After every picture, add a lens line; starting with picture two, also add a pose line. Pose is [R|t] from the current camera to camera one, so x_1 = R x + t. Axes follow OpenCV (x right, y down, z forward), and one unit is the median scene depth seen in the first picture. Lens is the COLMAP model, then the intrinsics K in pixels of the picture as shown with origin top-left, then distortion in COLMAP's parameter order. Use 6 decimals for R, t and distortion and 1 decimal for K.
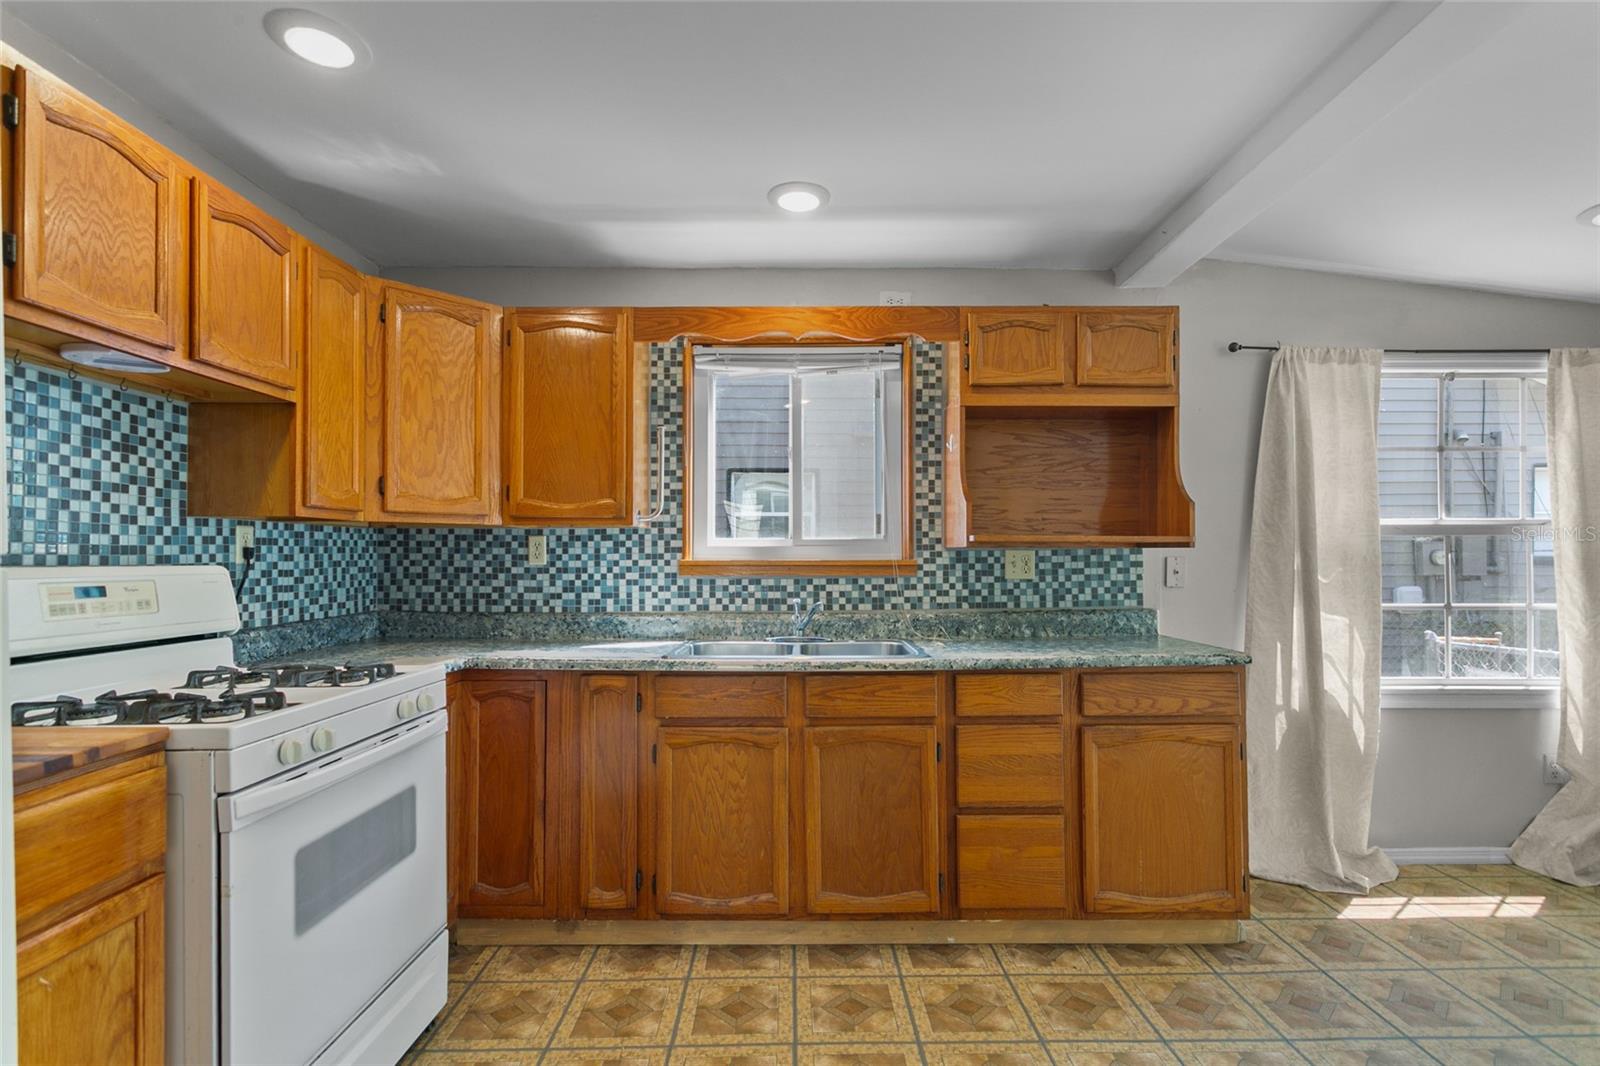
lens RADIAL K [[759.3, 0, 798.8], [0, 759.3, 547.2], [0, 0, 1]] dist [0.002217, 0.001899]
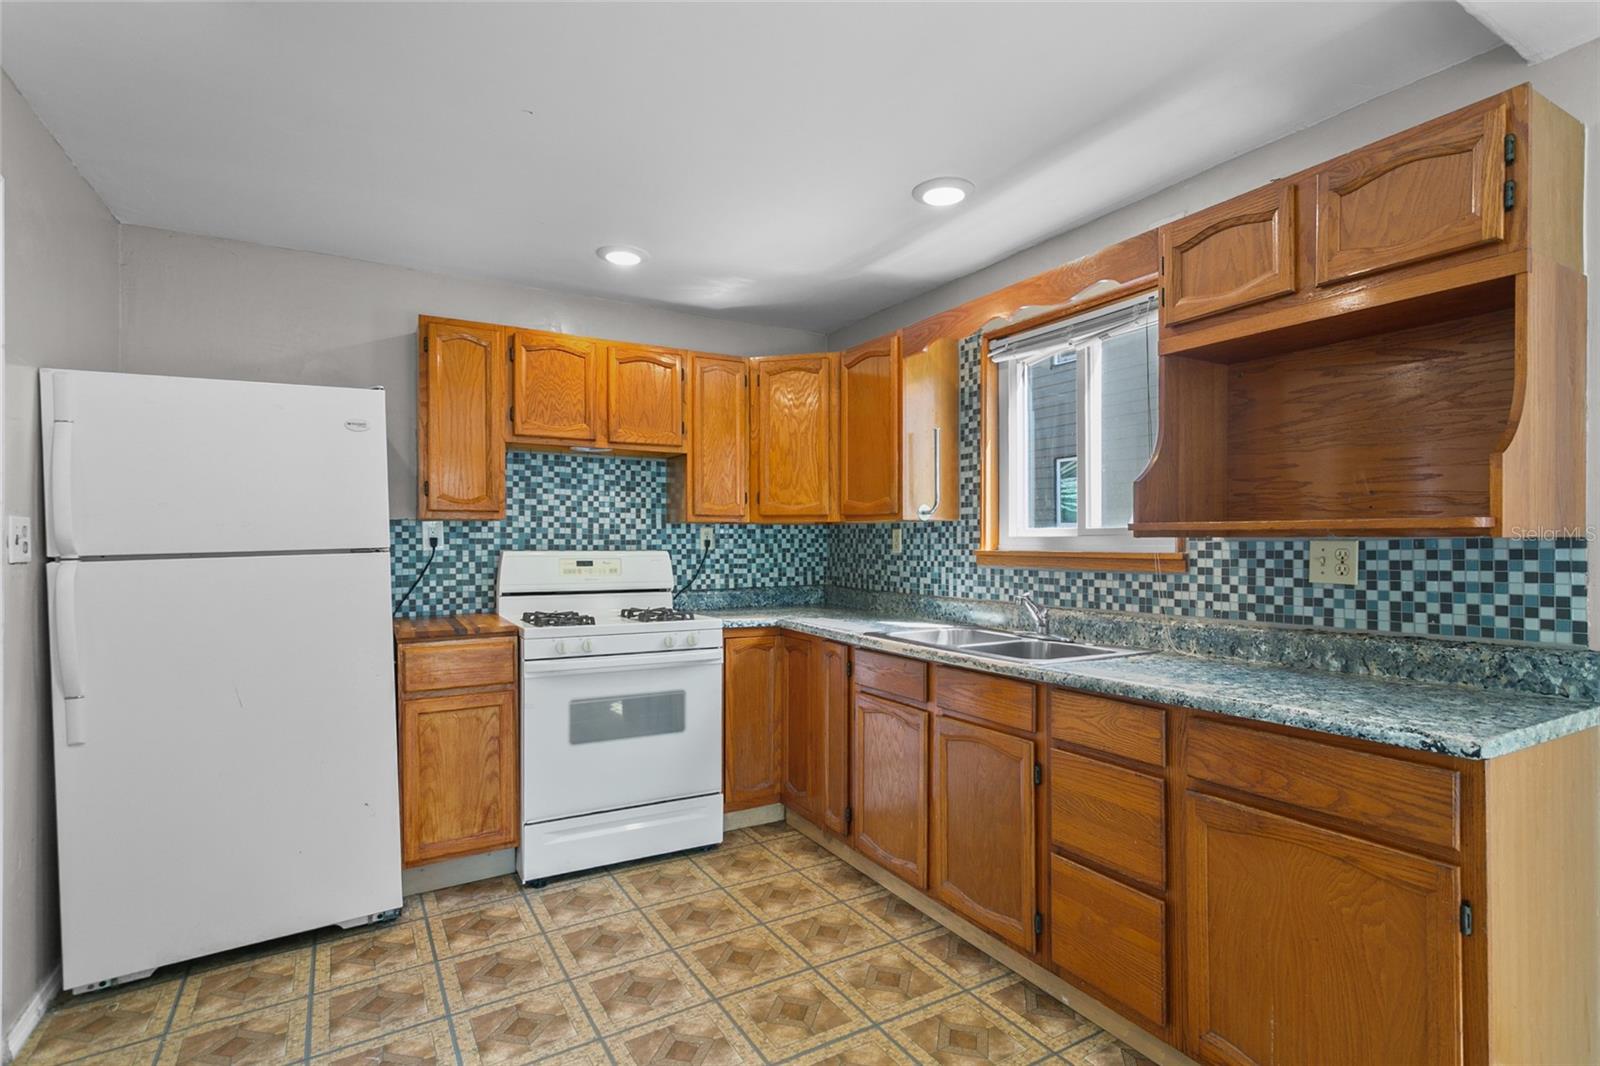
lens RADIAL K [[759.3, 0, 796.6], [0, 759.3, 546.0], [0, 0, 1]] dist [0.002217, 0.001899]
pose [[0.510444, 0.005504, -0.859893, 0.672356], [0.010060, 0.999873, 0.012372, -0.004683], [0.859852, -0.014965, 0.510324, 0.271391]]
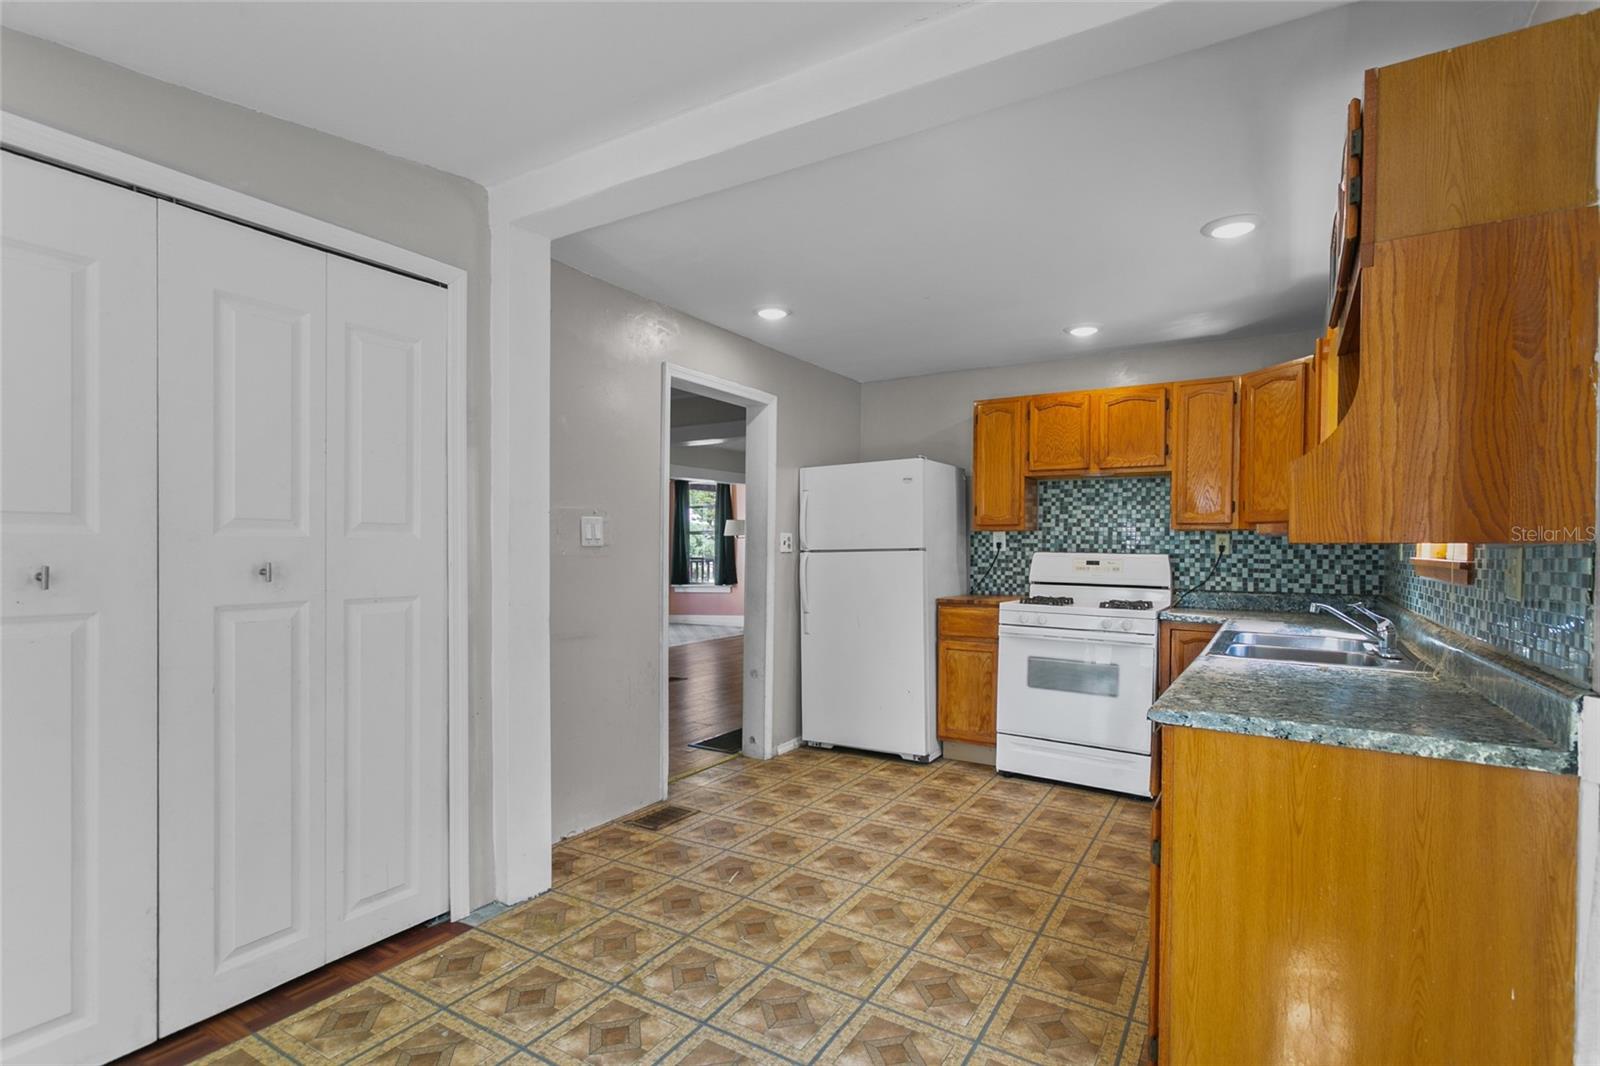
lens RADIAL K [[759.3, 0, 825.9], [0, 759.3, 553.0], [0, 0, 1]] dist [0.002217, 0.001899]
pose [[-0.500310, 0.009153, -0.865798, 1.102325], [0.003835, 0.999958, 0.008356, -0.000796], [0.865838, 0.000860, -0.500324, 0.917042]]
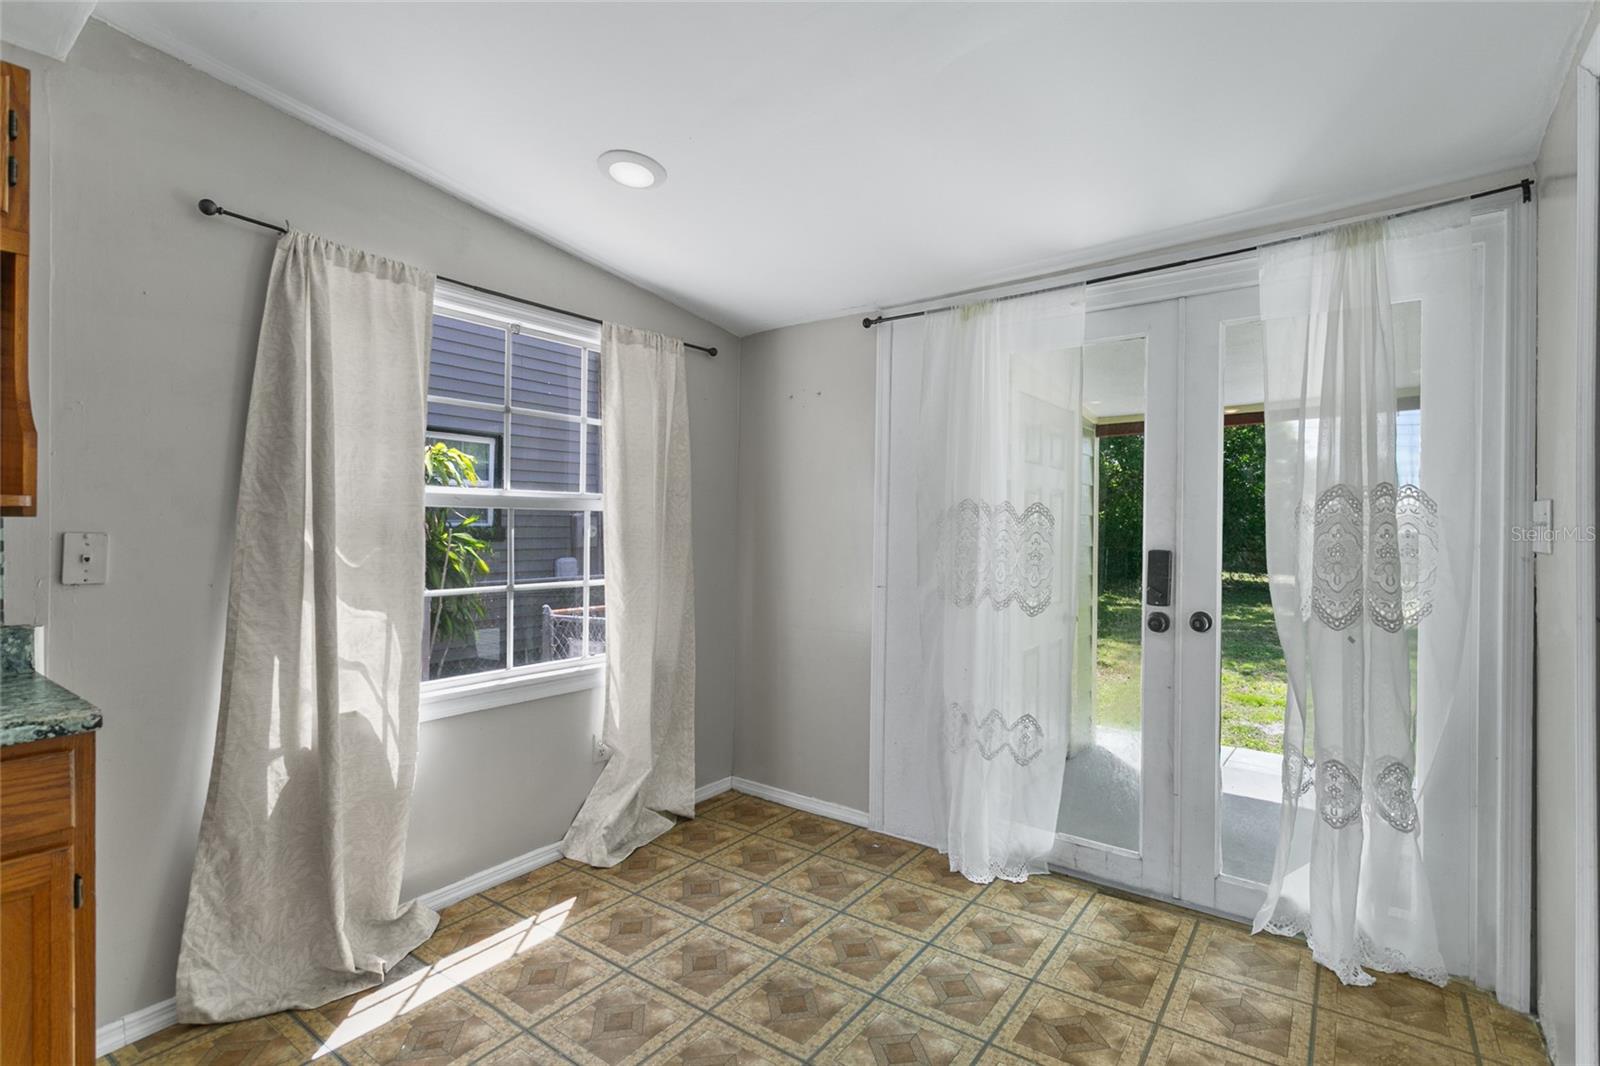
lens RADIAL K [[759.3, 0, 798.4], [0, 759.3, 530.8], [0, 0, 1]] dist [0.002217, 0.001899]
pose [[0.603373, 0.001758, 0.797457, 0.381917], [-0.013894, 0.999869, 0.008309, -0.001446], [-0.797338, -0.016094, 0.603318, 0.219374]]
